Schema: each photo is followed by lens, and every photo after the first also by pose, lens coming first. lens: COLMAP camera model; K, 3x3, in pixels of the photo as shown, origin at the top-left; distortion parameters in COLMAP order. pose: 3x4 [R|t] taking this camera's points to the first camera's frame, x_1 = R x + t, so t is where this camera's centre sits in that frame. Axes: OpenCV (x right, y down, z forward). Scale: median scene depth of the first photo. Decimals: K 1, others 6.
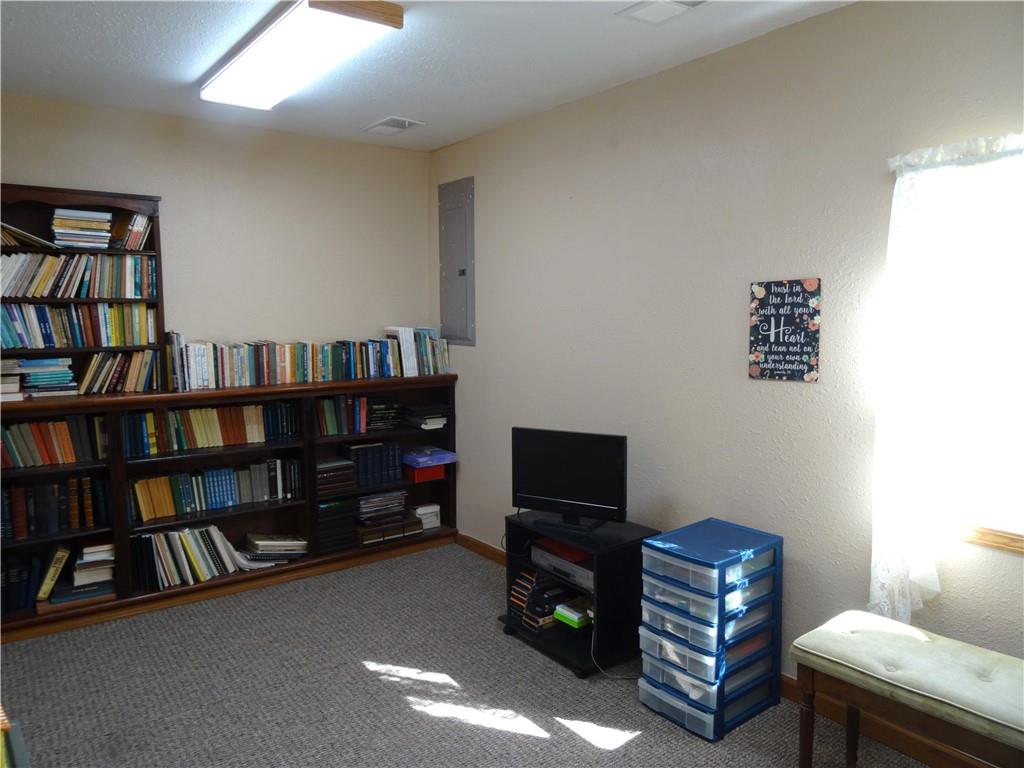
lens RADIAL K [[726.4, 0, 517.0], [0, 726.4, 384.5], [0, 0, 1]] dist [0.028124, 0.003839]
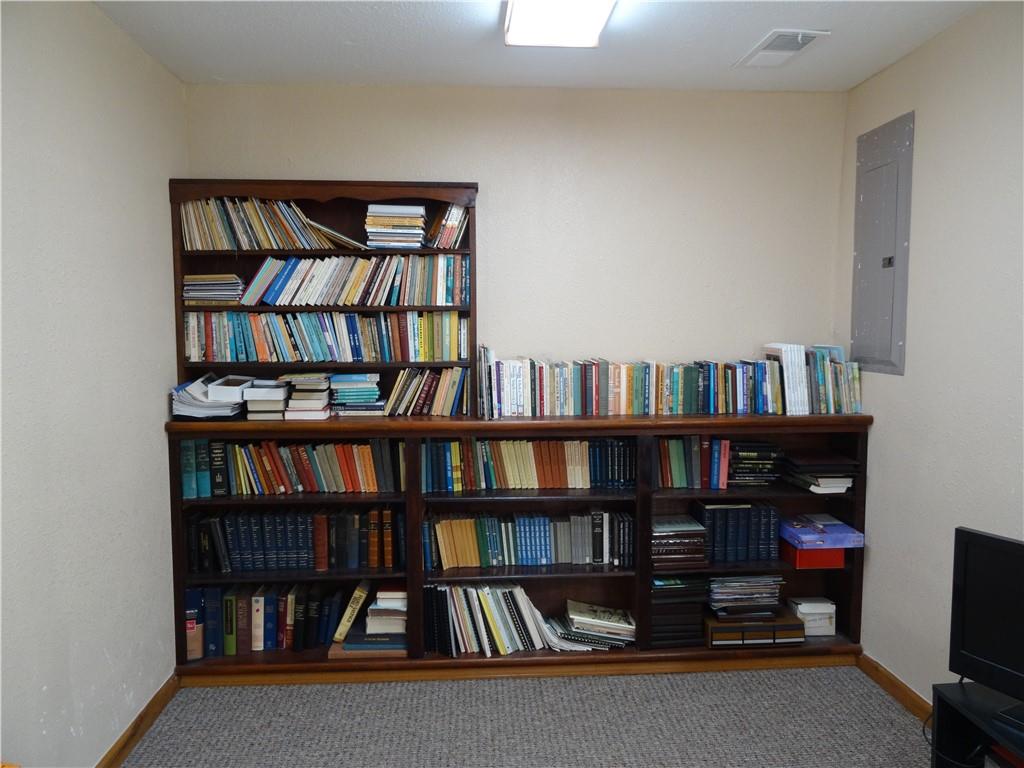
lens RADIAL K [[744.7, 0, 512.1], [0, 744.7, 387.5], [0, 0, 1]] dist [0.005799, -0.002424]
pose [[0.839416, 0.045629, -0.541570, 0.010677], [-0.056578, 0.998392, -0.003577, -0.021820], [0.540536, 0.033643, 0.840648, 0.285707]]
